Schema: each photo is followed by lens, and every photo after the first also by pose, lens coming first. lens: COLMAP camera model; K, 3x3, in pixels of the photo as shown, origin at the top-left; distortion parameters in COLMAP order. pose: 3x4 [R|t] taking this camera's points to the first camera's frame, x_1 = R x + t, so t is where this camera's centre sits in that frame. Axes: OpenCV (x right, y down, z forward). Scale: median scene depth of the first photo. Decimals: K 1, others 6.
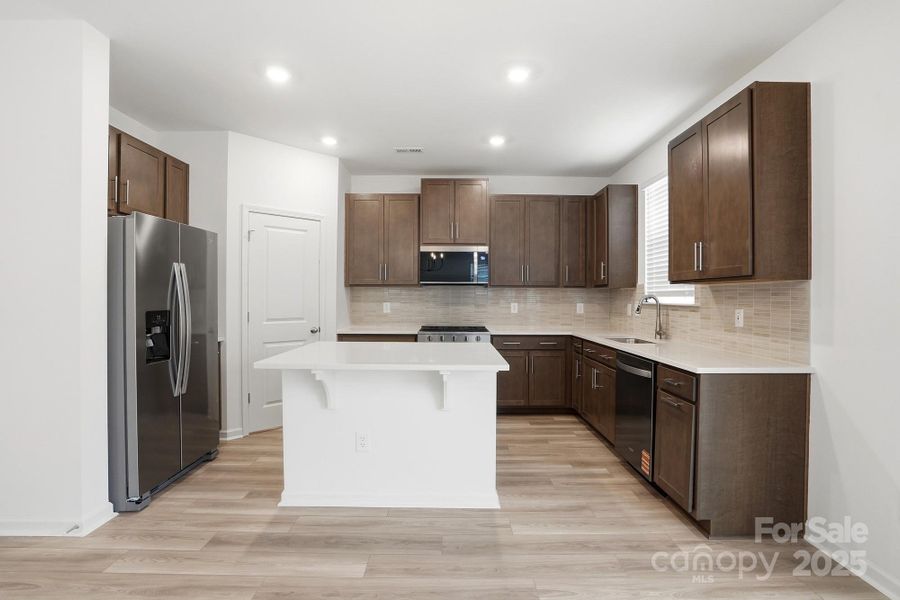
lens RADIAL K [[435.1, 0, 463.1], [0, 435.1, 297.1], [0, 0, 1]] dist [-0.001551, 0.000016]
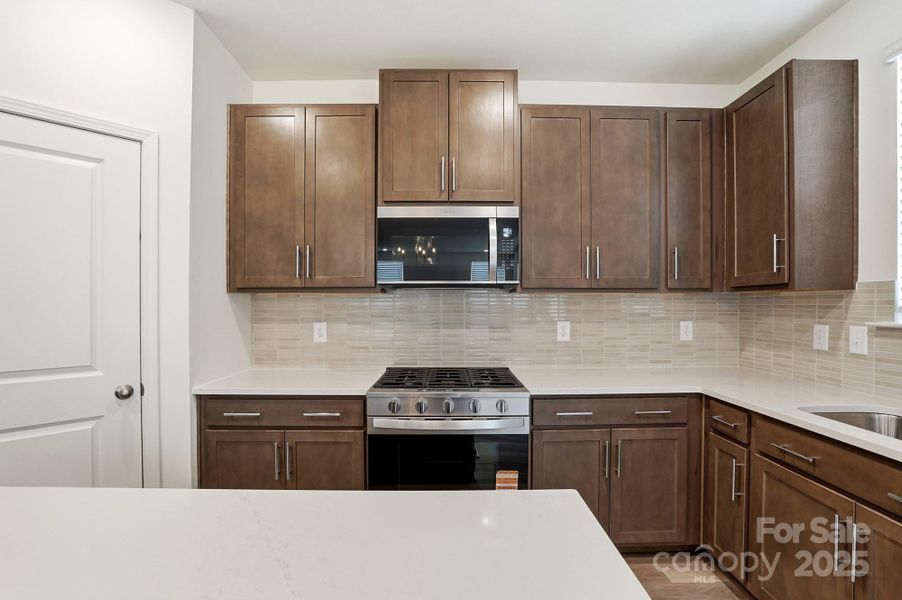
lens RADIAL K [[423.1, 0, 451.3], [0, 423.1, 304.9], [0, 0, 1]] dist [-0.061396, 0.023866]
pose [[0.999679, -0.005678, -0.024683, -0.006634], [0.005653, 0.999983, -0.001086, -0.008051], [0.024689, 0.000946, 0.999695, 0.557923]]
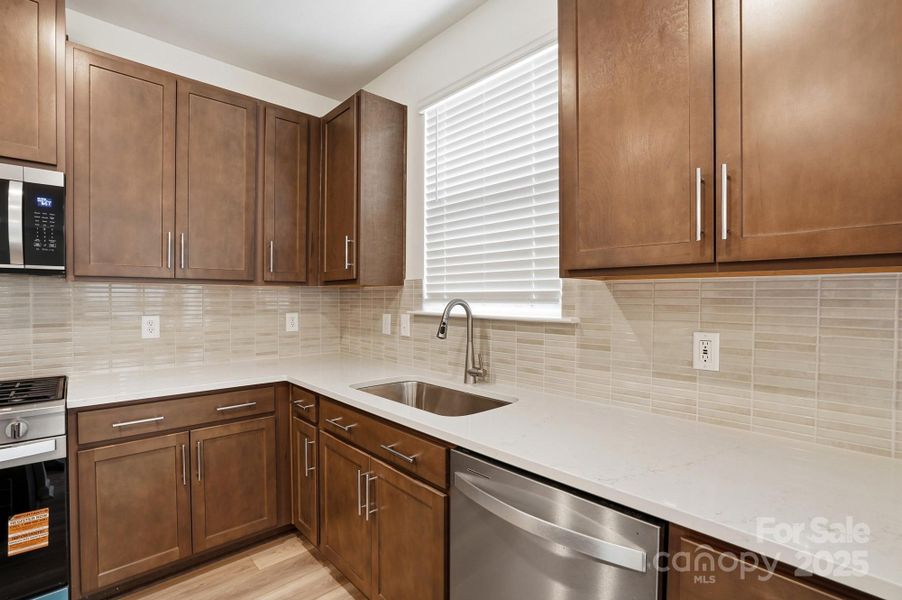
lens RADIAL K [[423.1, 0, 451.3], [0, 423.1, 304.9], [0, 0, 1]] dist [-0.061396, 0.023866]
pose [[0.755824, -0.013730, 0.654631, 0.082423], [0.001714, 0.999818, 0.018991, -0.007159], [-0.654773, -0.013231, 0.755710, 0.530512]]
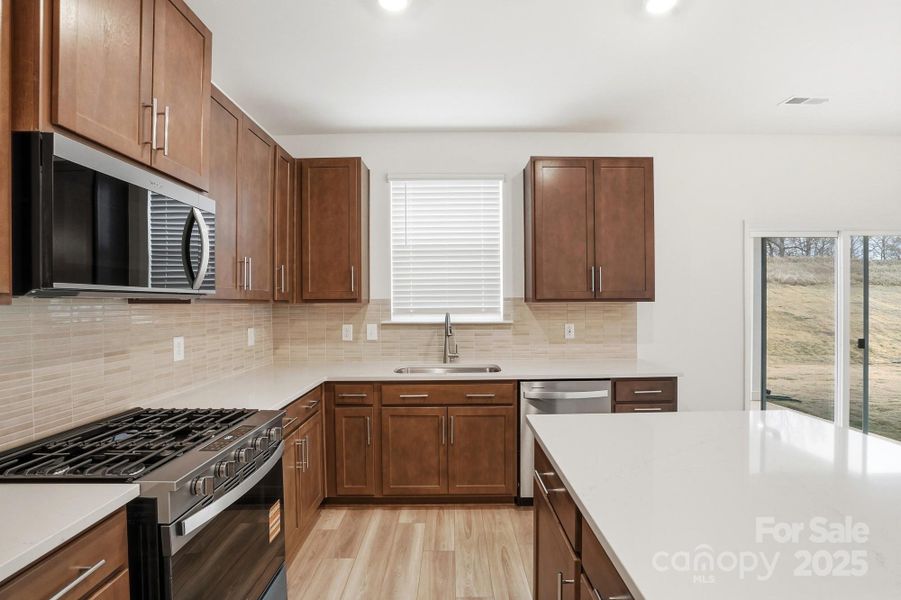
lens RADIAL K [[422.6, 0, 450.8], [0, 422.6, 304.9], [0, 0, 1]] dist [-0.061396, 0.023866]
pose [[0.026559, -0.010558, 0.999591, -0.338375], [0.008353, 0.999912, 0.010339, -0.024811], [-0.999612, 0.008075, 0.026645, 0.817856]]
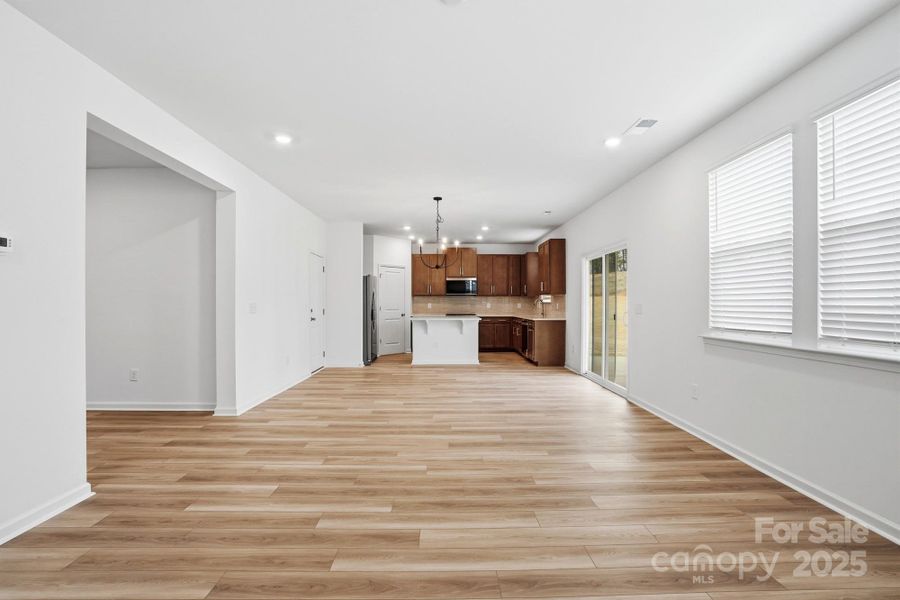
lens RADIAL K [[422.2, 0, 450.3], [0, 422.2, 304.9], [0, 0, 1]] dist [-0.061396, 0.023866]
pose [[0.999906, -0.004937, -0.012803, -0.053256], [0.004974, 0.999983, 0.002877, 0.017534], [0.012788, -0.002940, 0.999914, -1.248328]]
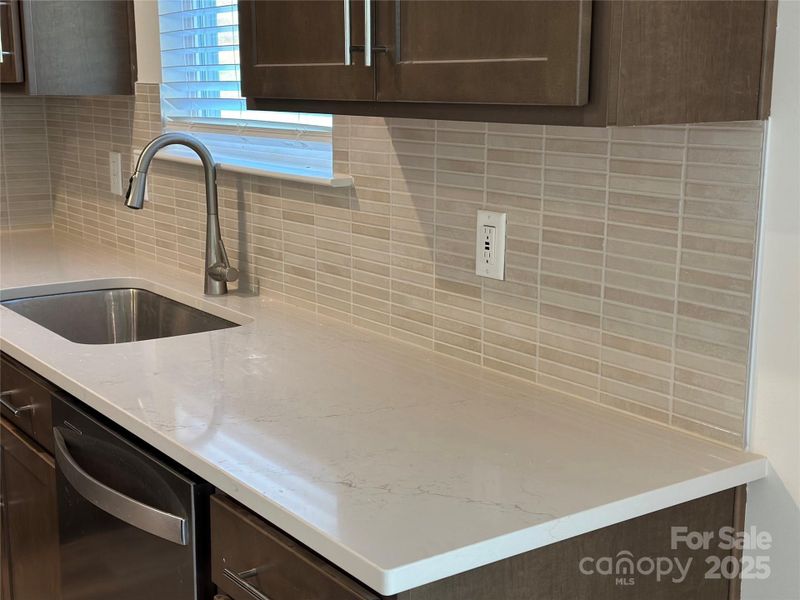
lens RADIAL K [[1134.6, 0, 400.0], [0, 1134.6, 300.0], [0, 0, 1]] dist [0.133029, -0.011091]
pose [[0.836657, -0.115035, 0.535511, 0.131794], [0.008648, 0.980349, 0.197081, -0.035851], [-0.547659, -0.160258, 0.821210, 0.283311]]
